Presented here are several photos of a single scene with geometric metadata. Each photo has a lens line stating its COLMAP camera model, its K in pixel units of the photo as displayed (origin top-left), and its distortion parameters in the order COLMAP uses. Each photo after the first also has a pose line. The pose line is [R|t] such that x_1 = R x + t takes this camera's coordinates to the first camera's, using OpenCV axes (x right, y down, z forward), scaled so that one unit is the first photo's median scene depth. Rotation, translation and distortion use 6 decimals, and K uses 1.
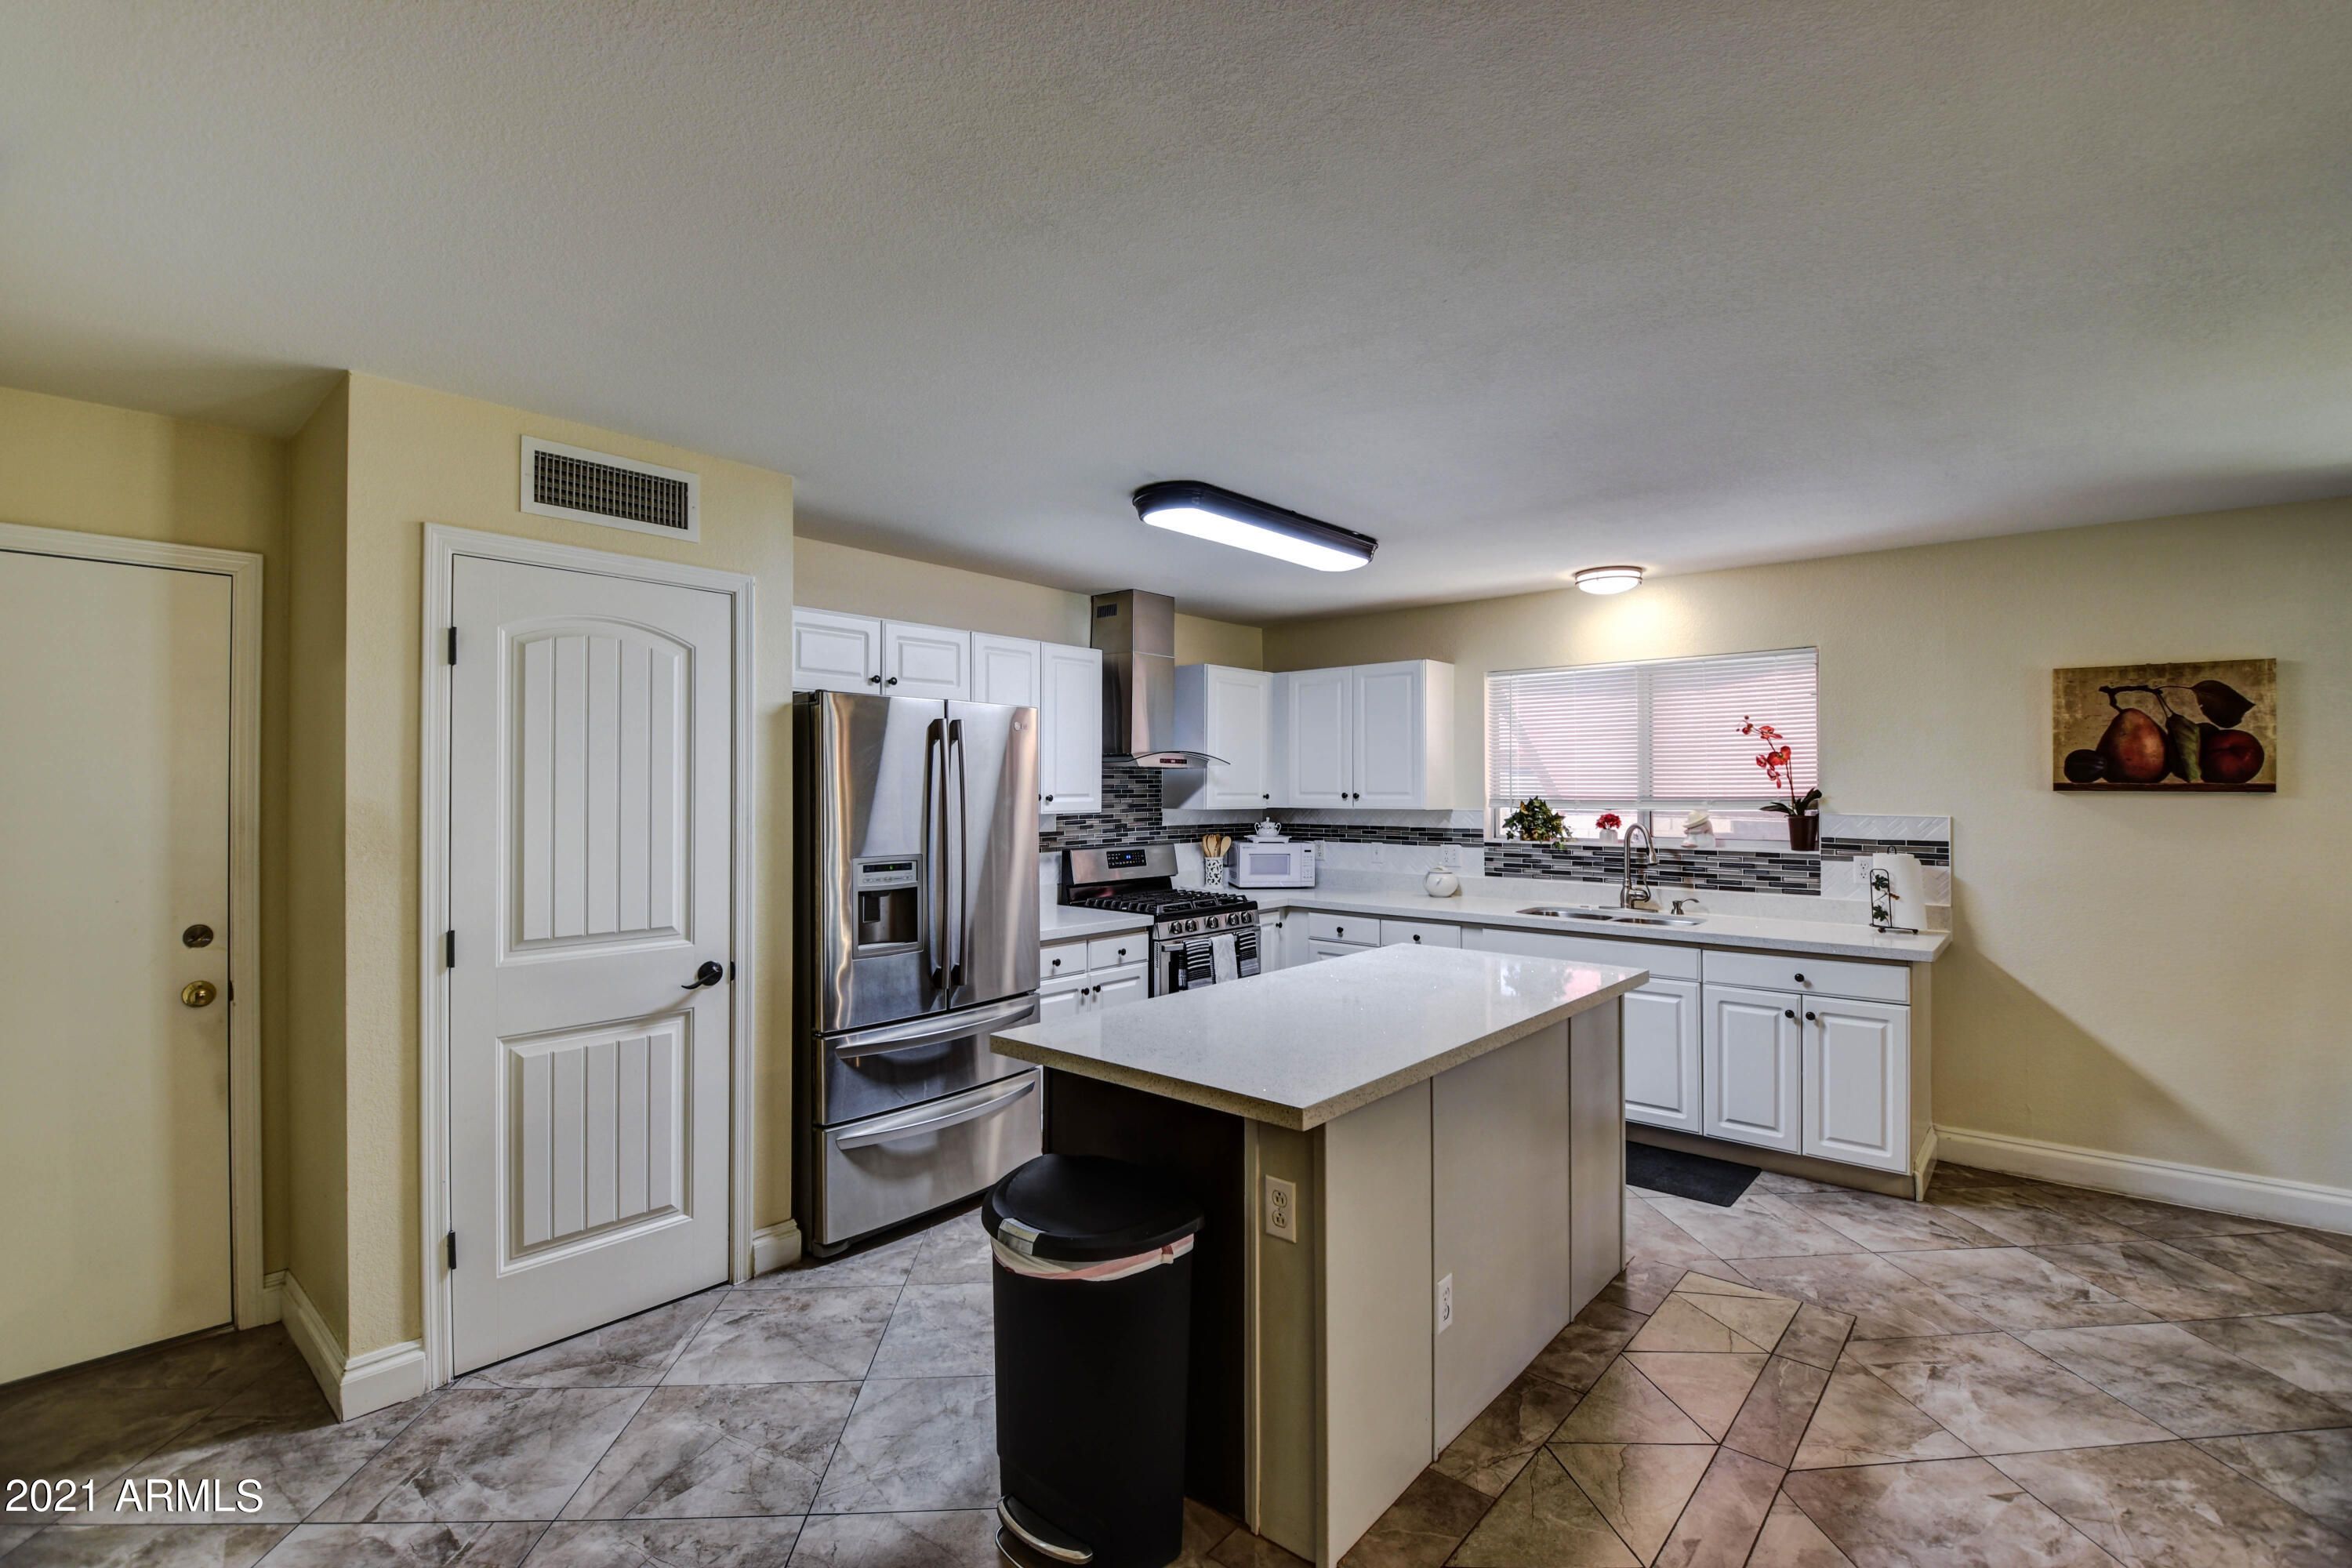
lens RADIAL K [[1041.4, 0, 1165.2], [0, 1041.4, 786.0], [0, 0, 1]] dist [0.000242, -0.014096]
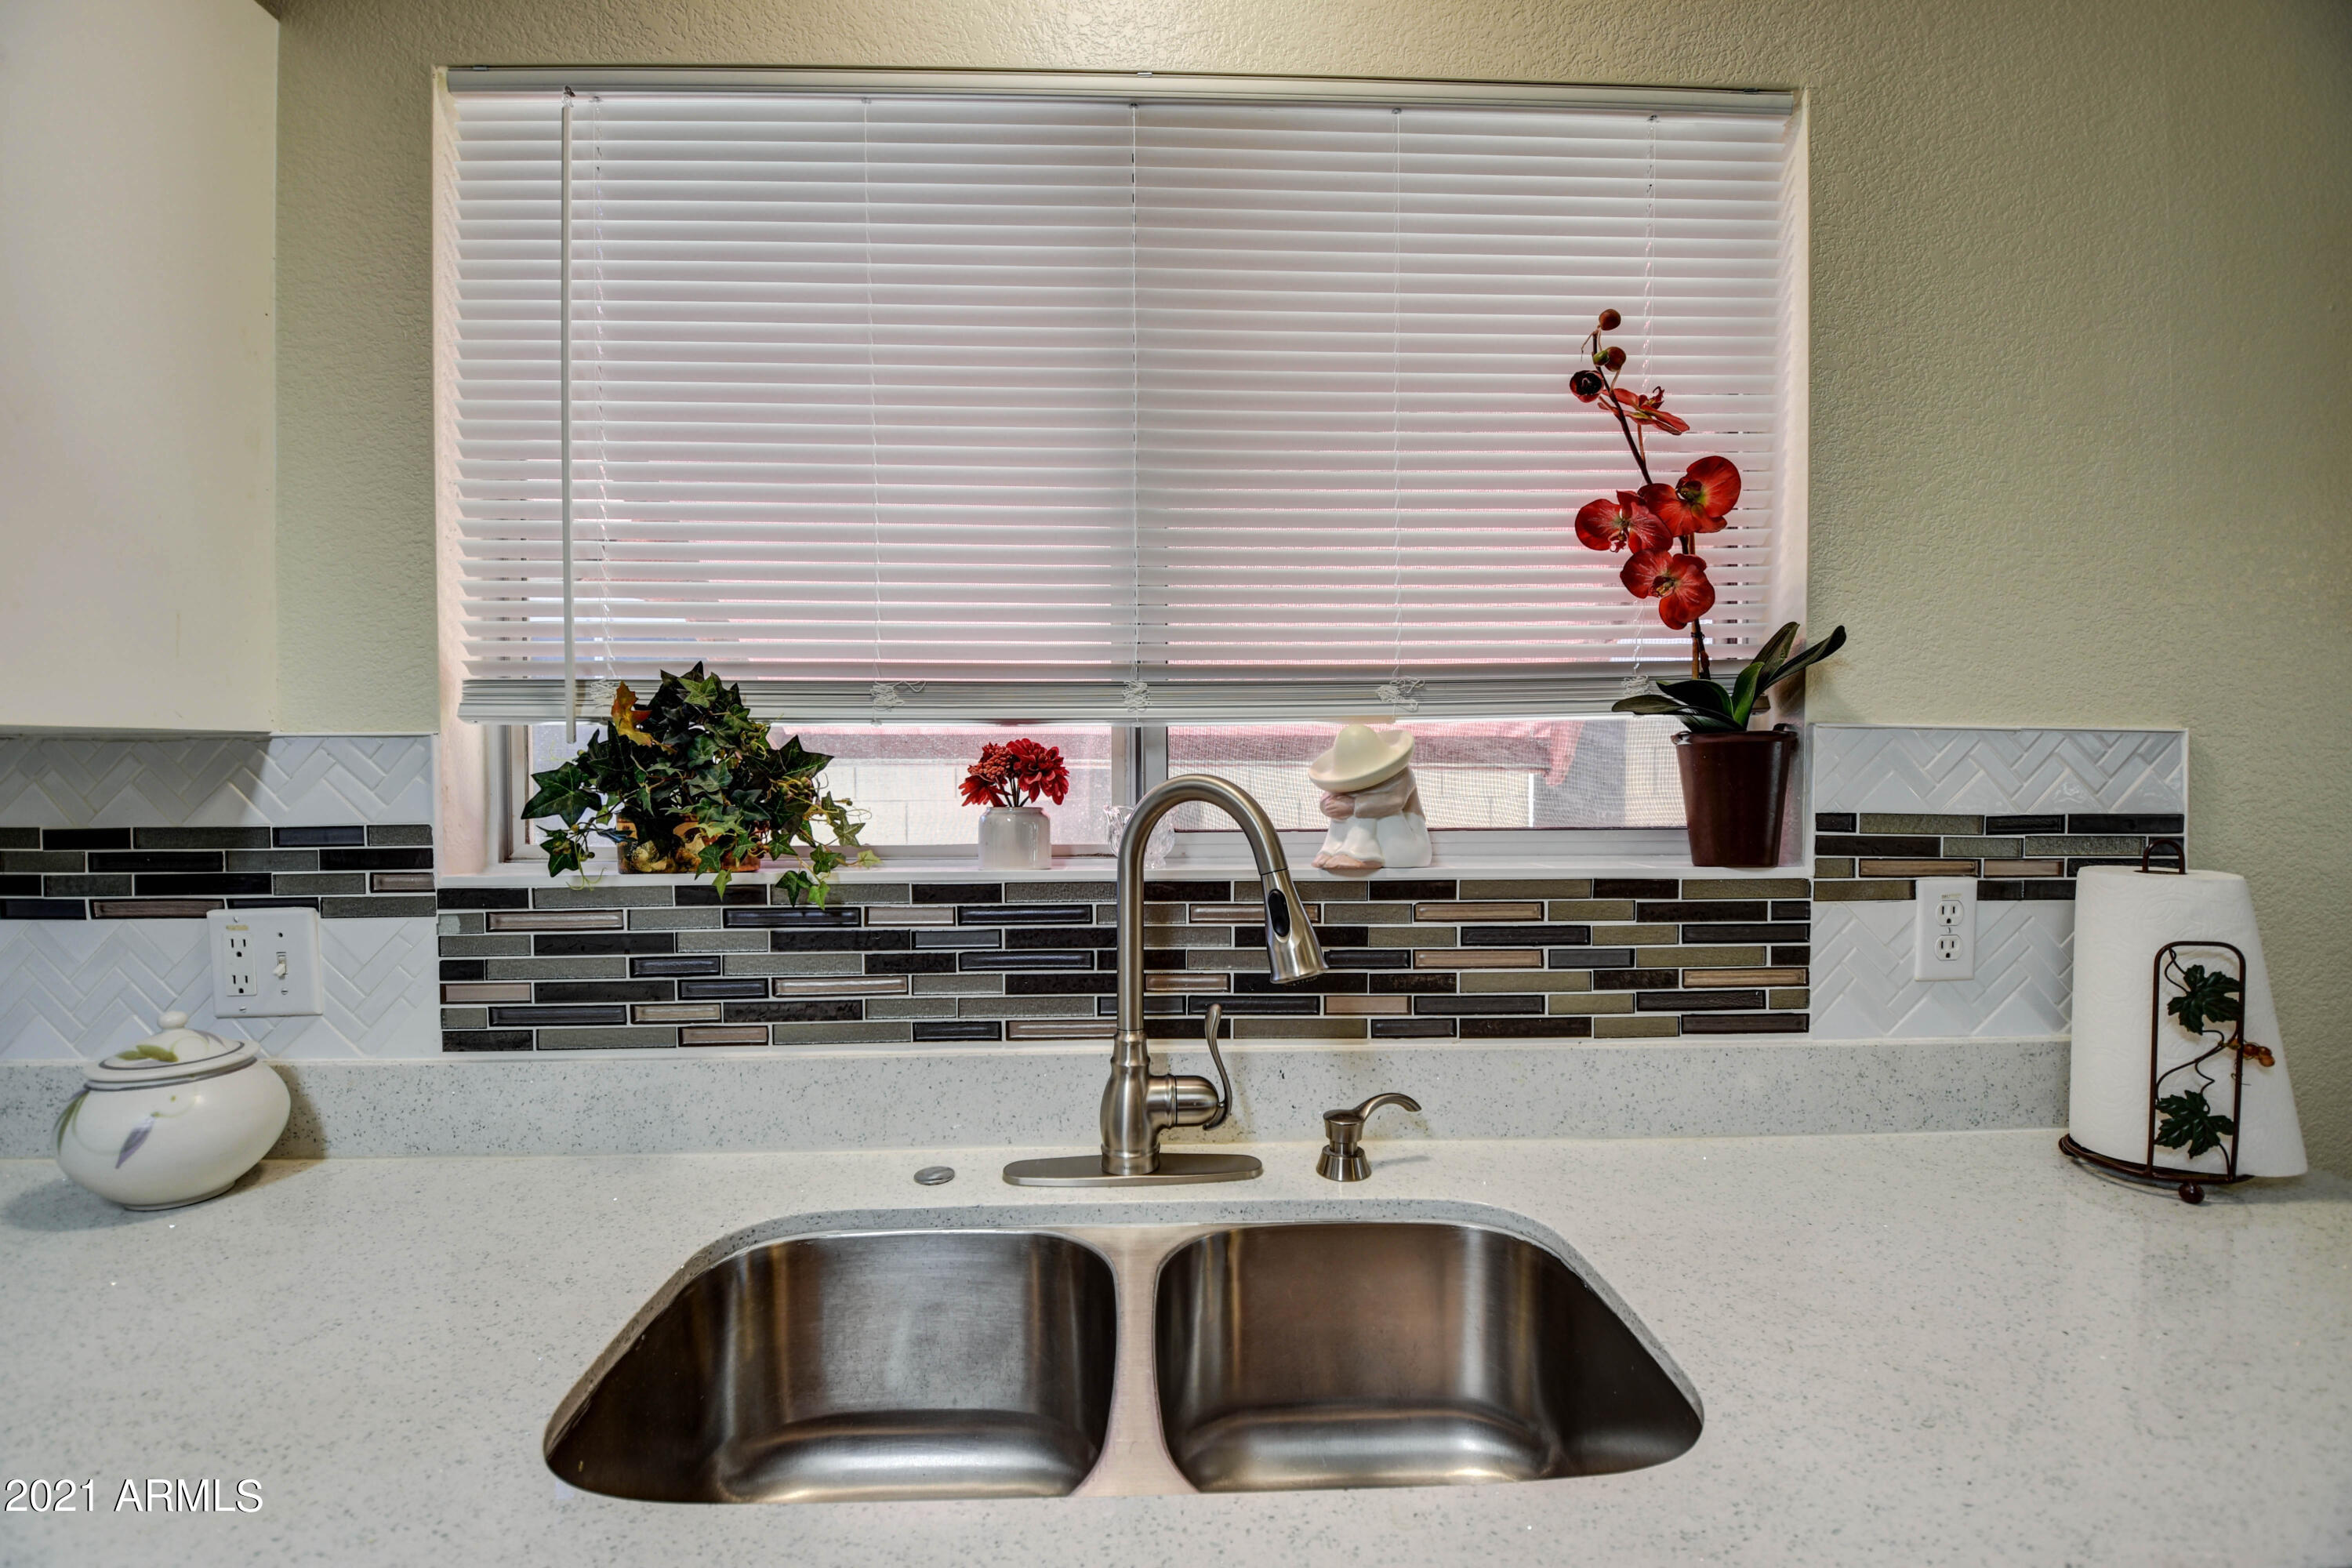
lens RADIAL K [[1041.4, 0, 1181.0], [0, 1041.4, 788.0], [0, 0, 1]] dist [0.000242, -0.014096]
pose [[0.718352, -0.024441, 0.695250, 0.311723], [0.002445, 0.999465, 0.032608, 0.031960], [-0.695675, -0.021724, 0.718028, 0.866599]]
